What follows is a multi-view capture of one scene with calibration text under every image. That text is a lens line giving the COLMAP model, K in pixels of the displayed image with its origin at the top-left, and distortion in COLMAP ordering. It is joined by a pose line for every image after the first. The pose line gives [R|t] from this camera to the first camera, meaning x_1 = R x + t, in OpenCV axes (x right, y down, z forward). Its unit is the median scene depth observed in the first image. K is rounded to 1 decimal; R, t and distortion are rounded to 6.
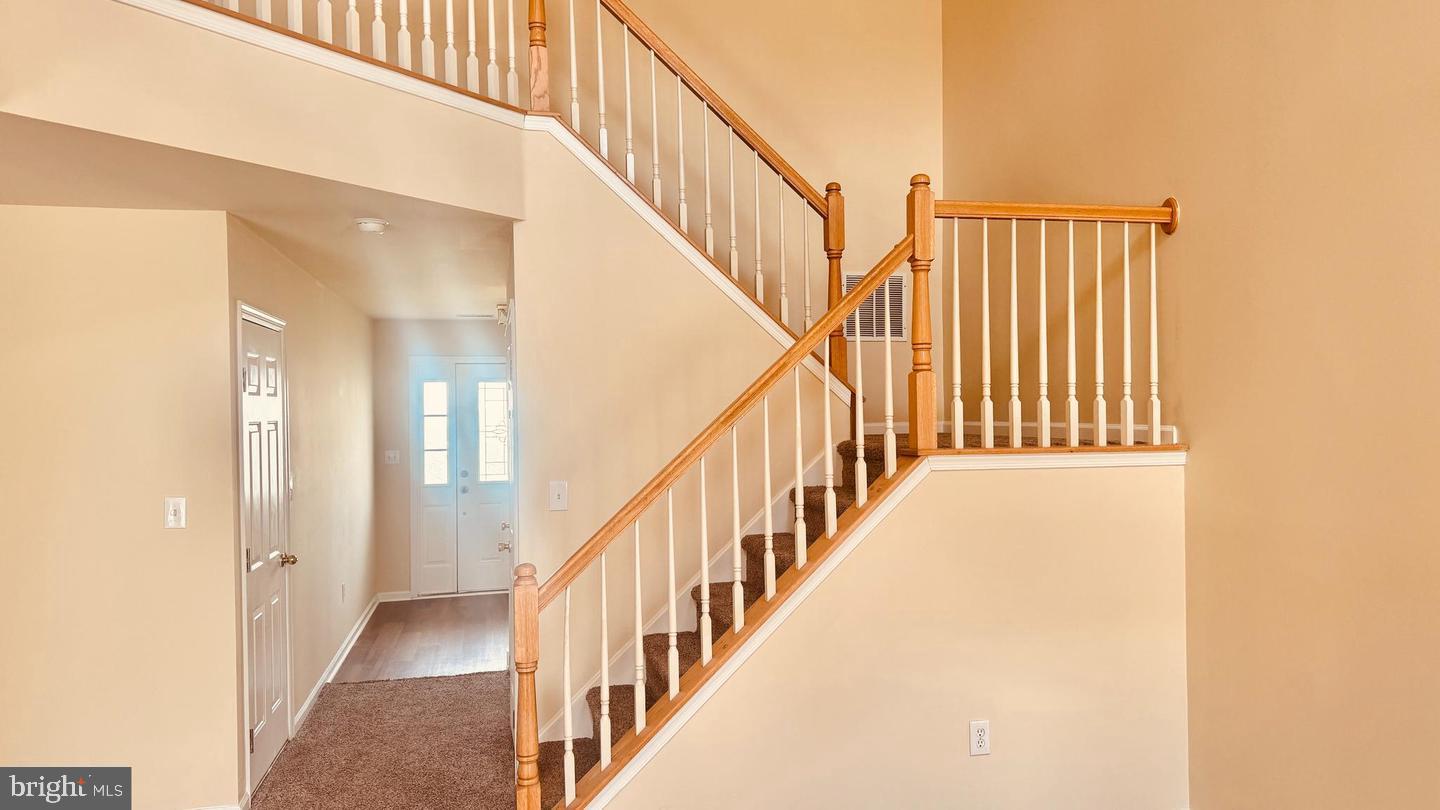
lens RADIAL K [[995.1, 0, 720.0], [0, 995.1, 405.0], [0, 0, 1]] dist [0.003552, -0.001062]
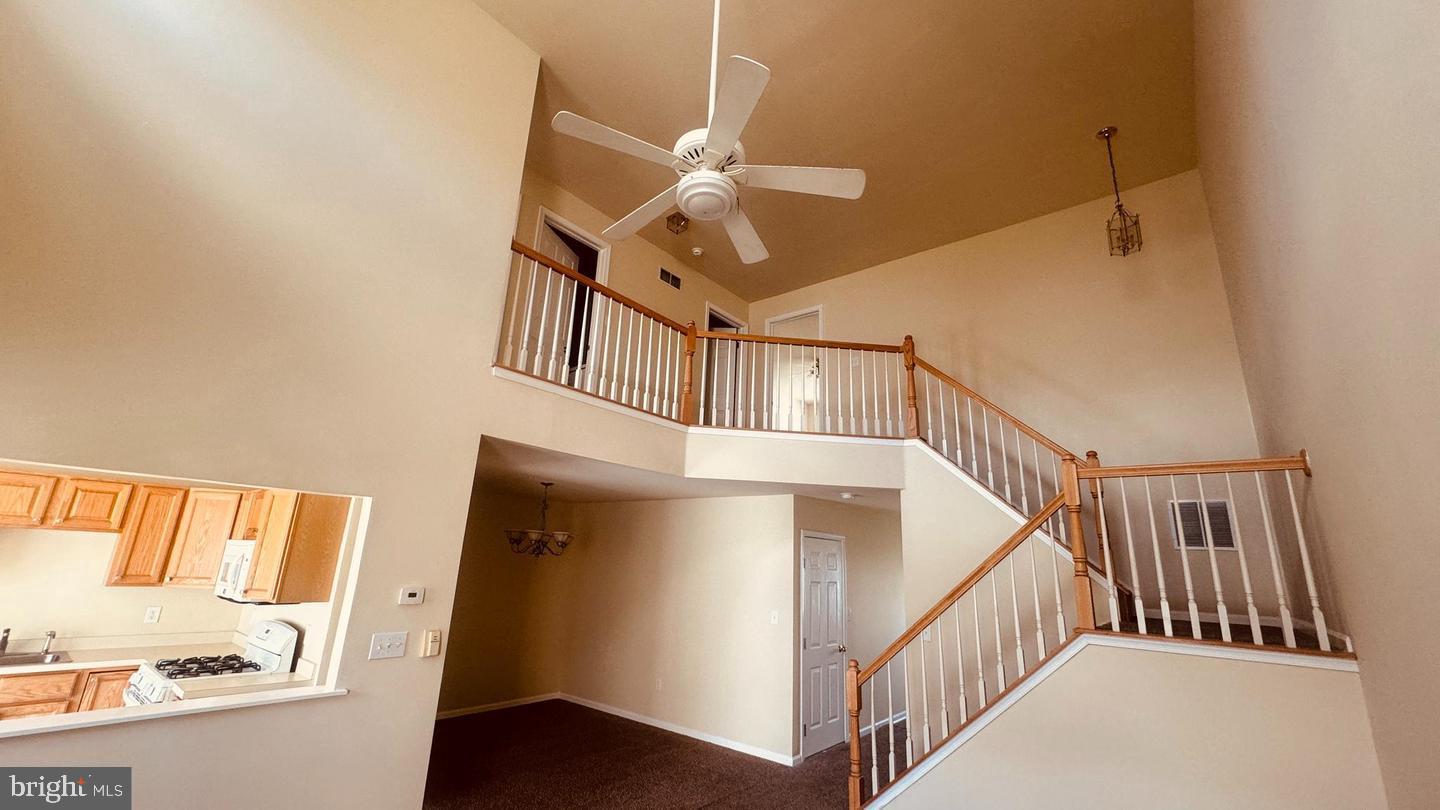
lens RADIAL K [[569.7, 0, 720.0], [0, 569.7, 405.0], [0, 0, 1]] dist [-0.003103, 0.000136]
pose [[0.619831, -0.169193, -0.766279, 0.523855], [-0.050417, 0.965877, -0.254046, -0.034410], [0.783114, 0.196099, 0.590150, -0.043319]]
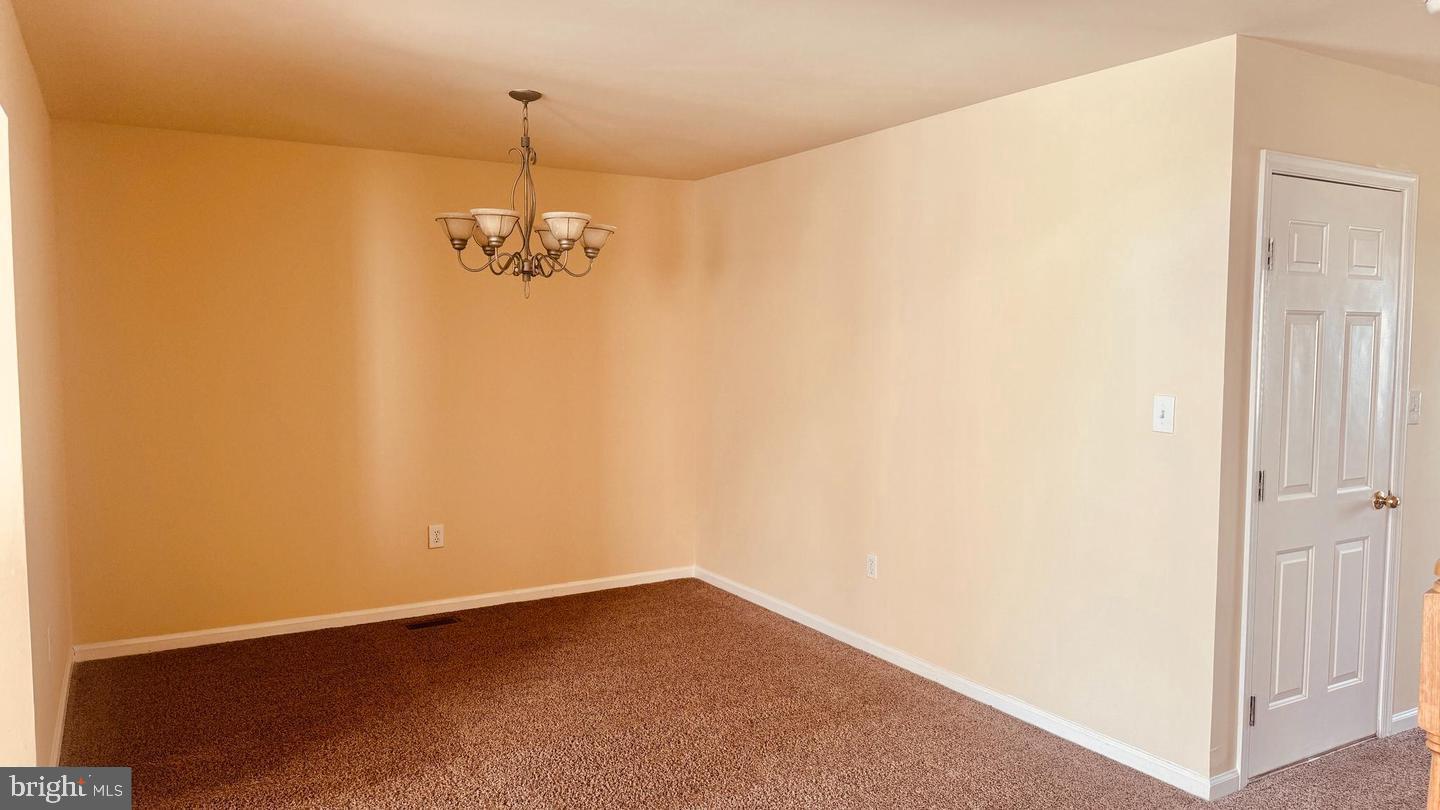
lens RADIAL K [[995.1, 0, 720.0], [0, 995.1, 405.0], [0, 0, 1]] dist [0.003552, -0.001062]
pose [[0.293552, 0.086838, -0.951991, 0.145732], [-0.005207, 0.995996, 0.089247, 0.025229], [0.955929, -0.021241, 0.292828, 0.375043]]
